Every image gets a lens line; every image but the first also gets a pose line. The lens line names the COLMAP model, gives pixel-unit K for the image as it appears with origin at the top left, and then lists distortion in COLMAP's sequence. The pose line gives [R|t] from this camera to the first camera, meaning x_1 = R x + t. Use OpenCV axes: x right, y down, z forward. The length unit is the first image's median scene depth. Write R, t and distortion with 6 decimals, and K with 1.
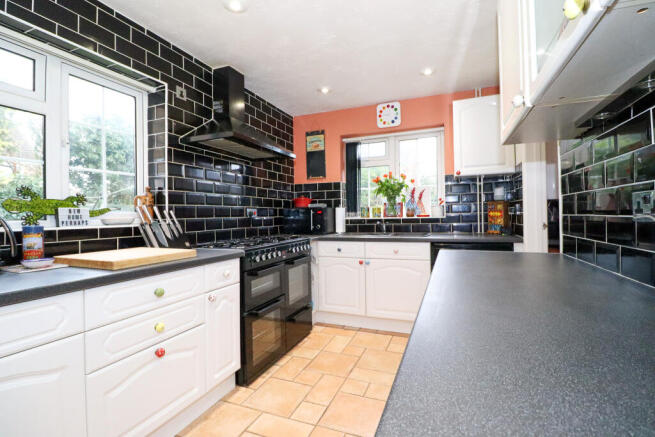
lens RADIAL K [[307.0, 0, 326.8], [0, 307.0, 211.1], [0, 0, 1]] dist [0.012338, -0.016737]
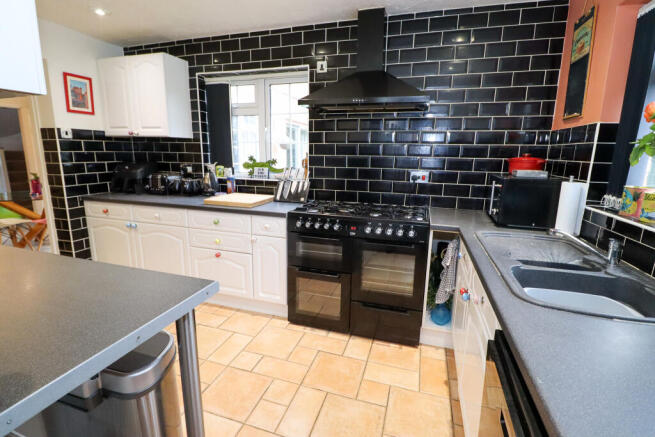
lens RADIAL K [[307.0, 0, 326.8], [0, 307.0, 211.1], [0, 0, 1]] dist [0.012338, -0.016737]
pose [[0.078320, 0.205939, -0.975426, 0.561115], [-0.003379, 0.978480, 0.206312, -0.074700], [0.996923, -0.012863, 0.077330, 0.702953]]
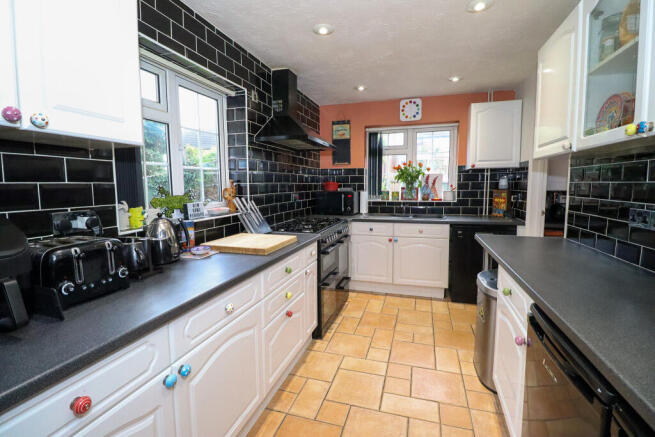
lens RADIAL K [[307.0, 0, 326.8], [0, 307.0, 211.1], [0, 0, 1]] dist [0.012338, -0.016737]
pose [[0.995871, 0.002711, 0.090741, -0.235521], [-0.011780, 0.994962, 0.099554, -0.059194], [-0.090014, -0.100212, 0.990886, -0.145282]]
